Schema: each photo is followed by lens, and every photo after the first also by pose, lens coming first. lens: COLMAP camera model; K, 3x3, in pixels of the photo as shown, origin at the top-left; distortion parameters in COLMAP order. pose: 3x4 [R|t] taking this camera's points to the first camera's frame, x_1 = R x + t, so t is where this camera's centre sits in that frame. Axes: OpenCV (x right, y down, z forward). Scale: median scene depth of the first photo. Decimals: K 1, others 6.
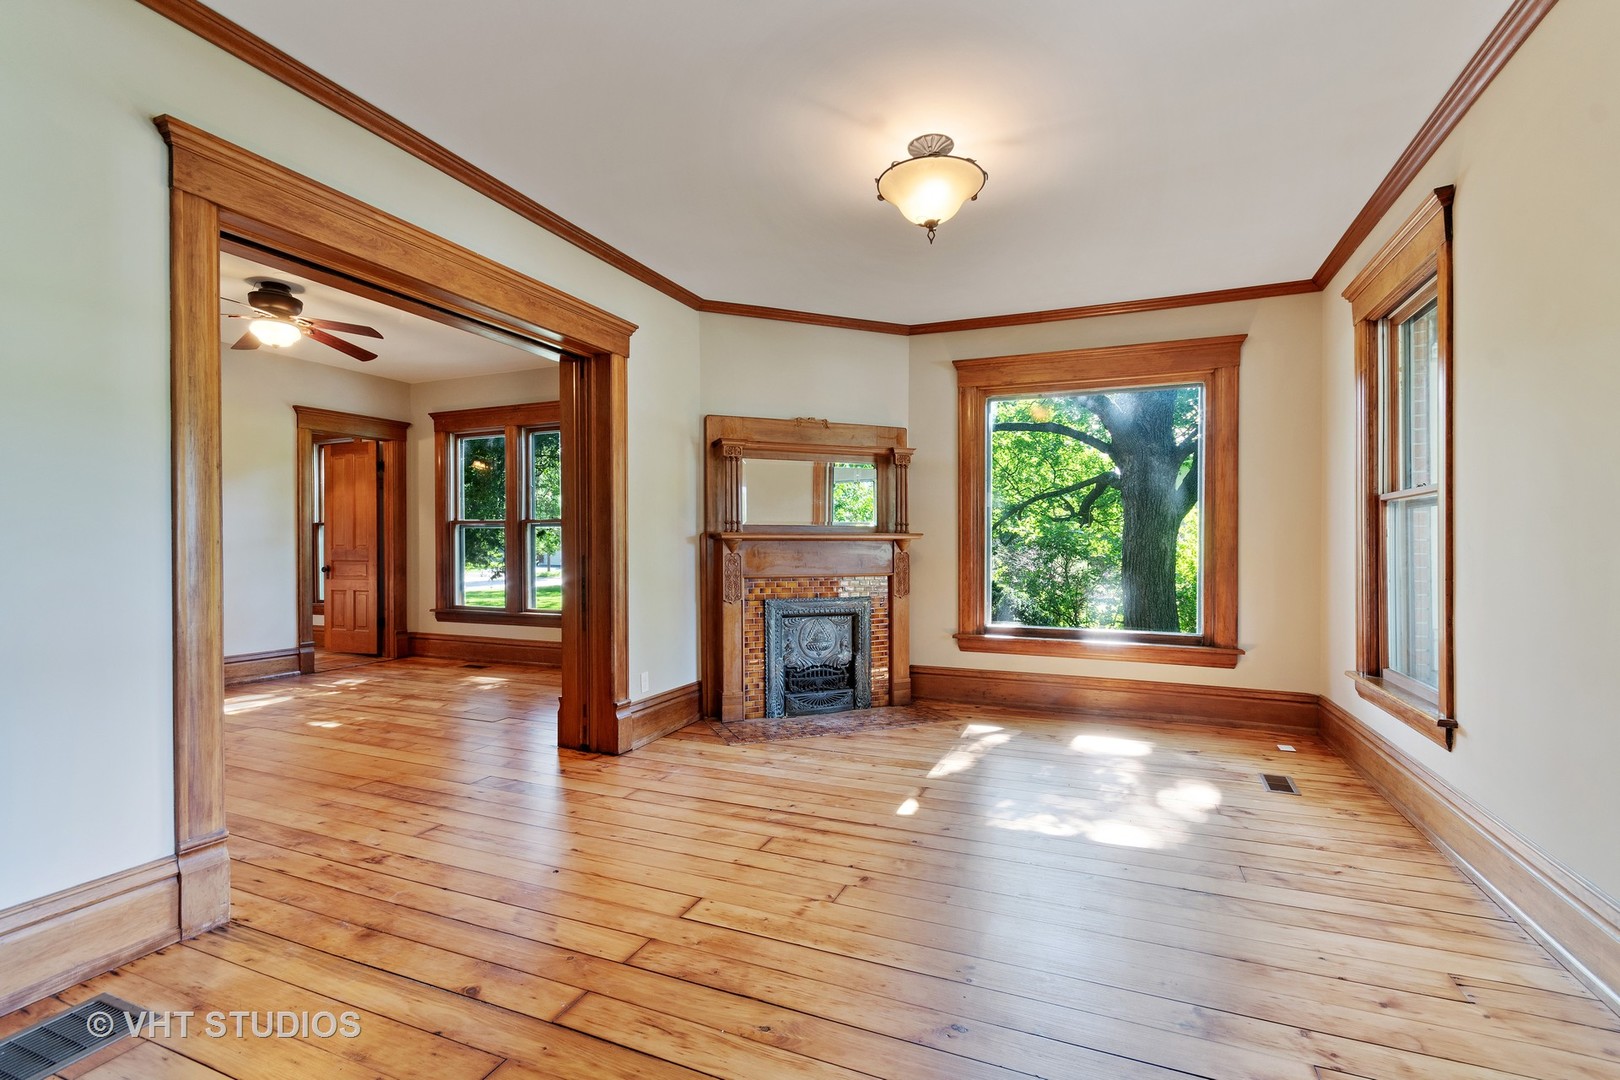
lens RADIAL K [[711.2, 0, 815.9], [0, 711.2, 544.5], [0, 0, 1]] dist [-0.003392, -0.000257]
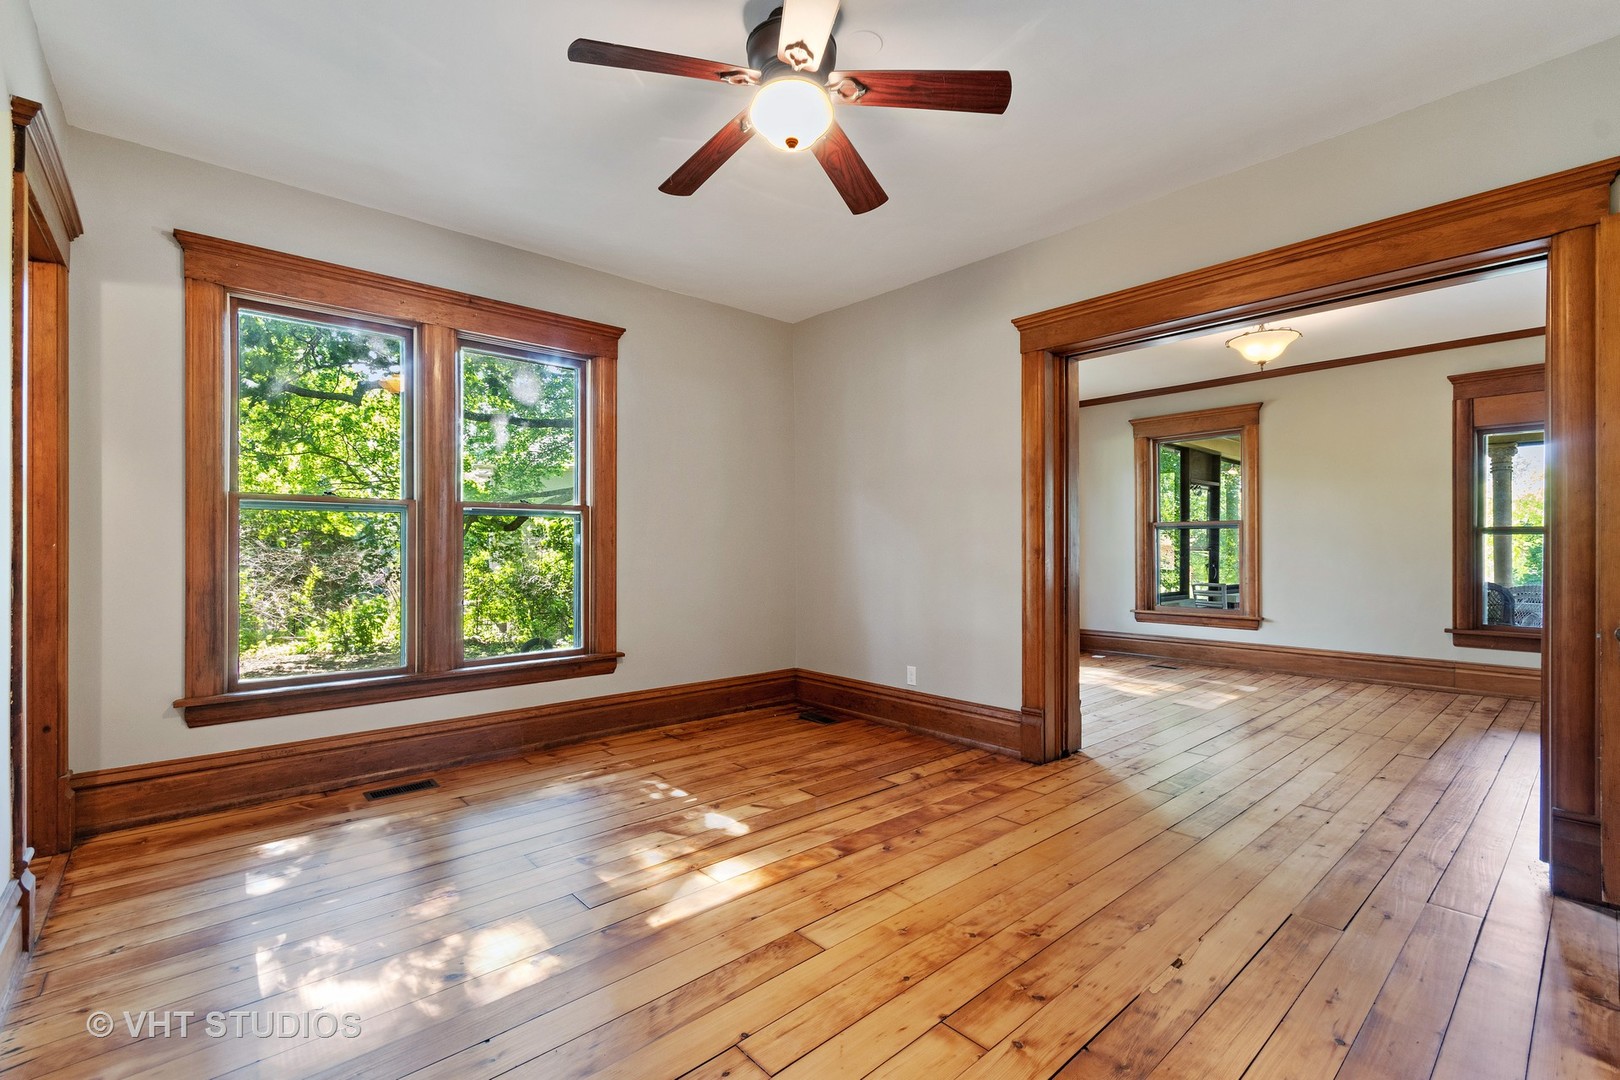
lens RADIAL K [[711.2, 0, 806.0], [0, 711.2, 546.7], [0, 0, 1]] dist [-0.003392, -0.000257]
pose [[0.453323, 0.018747, 0.891149, -0.741659], [0.012654, 0.999543, -0.027465, 0.016898], [-0.891256, 0.023727, 0.452879, 0.486815]]
